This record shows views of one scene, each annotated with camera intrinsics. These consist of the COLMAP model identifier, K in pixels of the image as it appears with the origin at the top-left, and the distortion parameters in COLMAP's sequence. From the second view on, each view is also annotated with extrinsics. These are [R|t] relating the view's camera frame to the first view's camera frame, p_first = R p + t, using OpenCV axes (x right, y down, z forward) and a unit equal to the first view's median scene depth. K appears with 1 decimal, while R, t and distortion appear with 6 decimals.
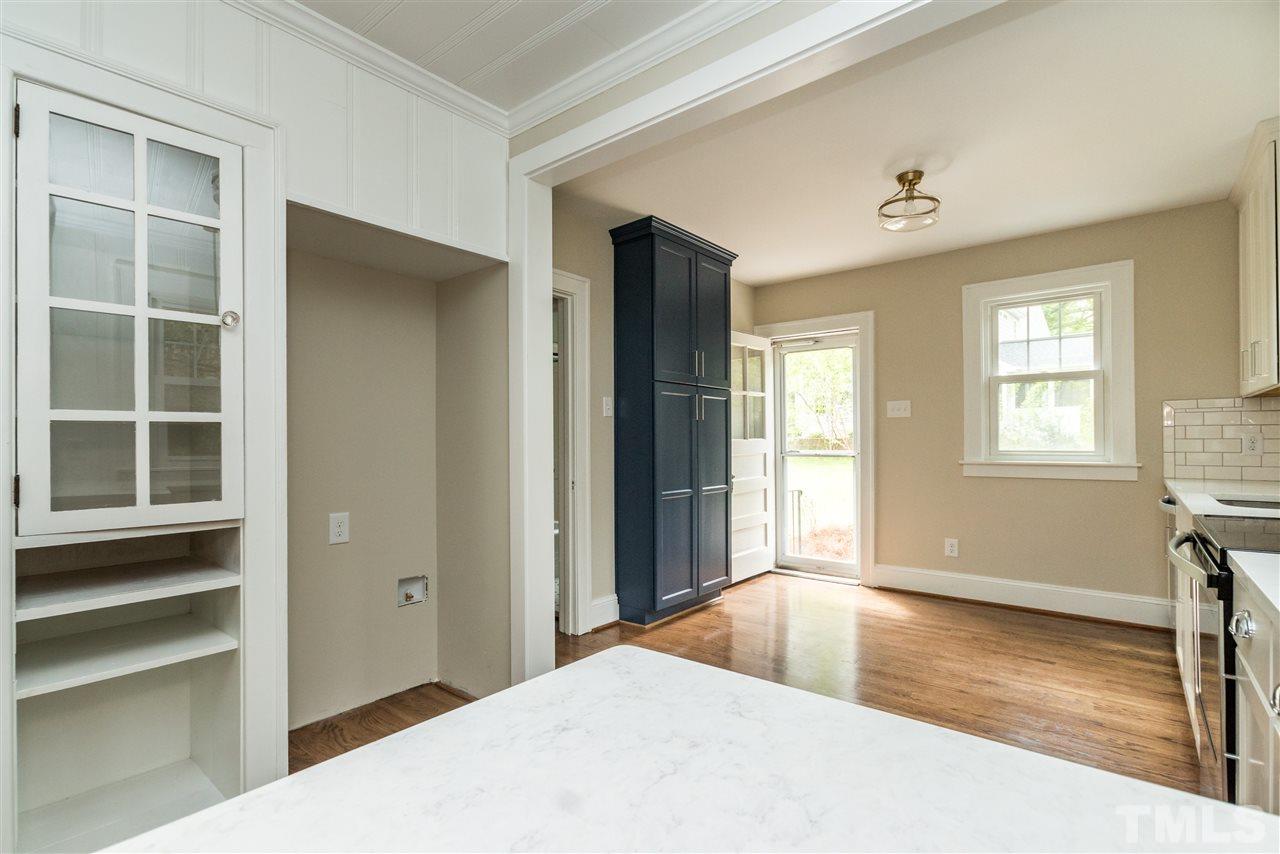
lens RADIAL K [[602.5, 0, 641.0], [0, 602.5, 436.7], [0, 0, 1]] dist [0.000562, 0.000165]
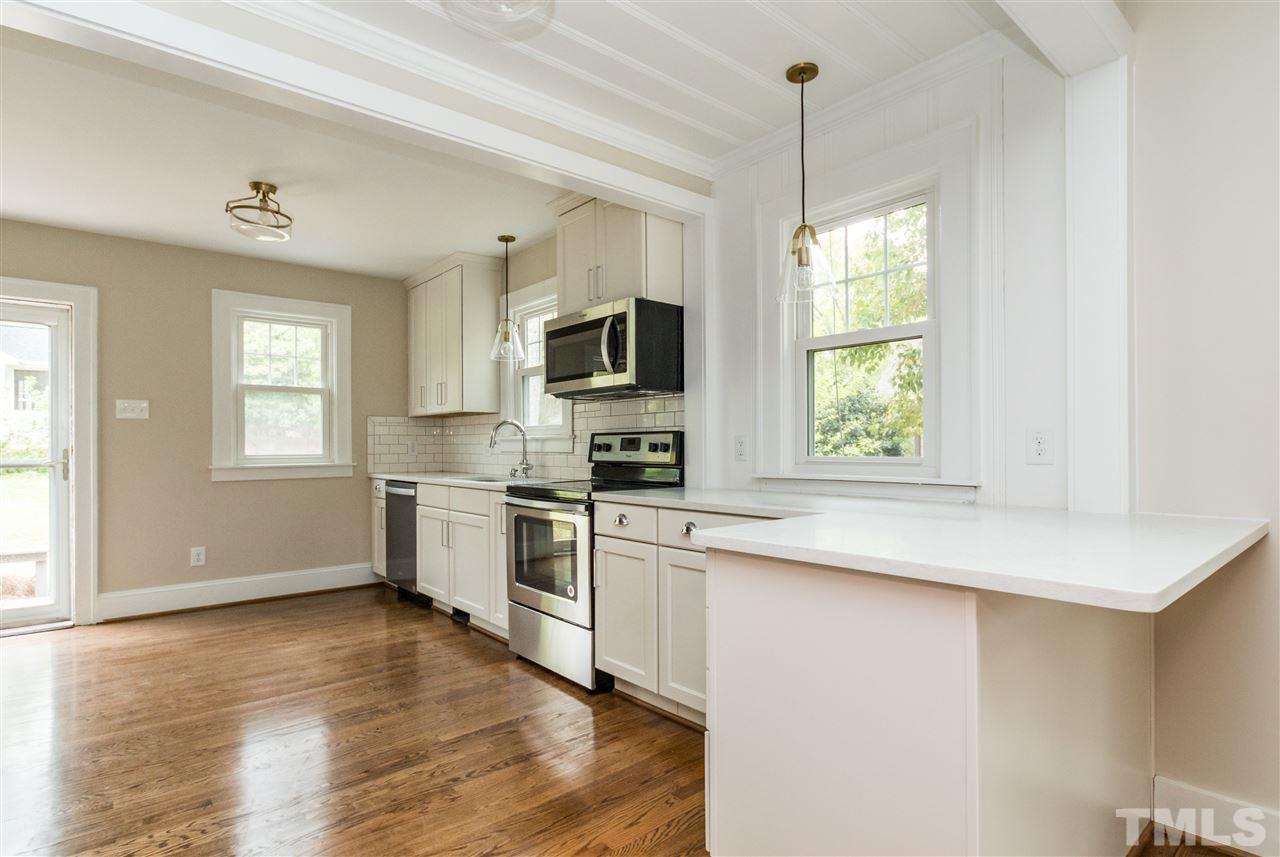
lens RADIAL K [[648.7, 0, 633.2], [0, 648.7, 447.9], [0, 0, 1]] dist [-0.000924, -0.000212]
pose [[0.181210, 0.000366, 0.983444, -0.429006], [-0.002870, 0.999996, 0.000157, 0.009002], [-0.983440, -0.002851, 0.181210, 0.143436]]
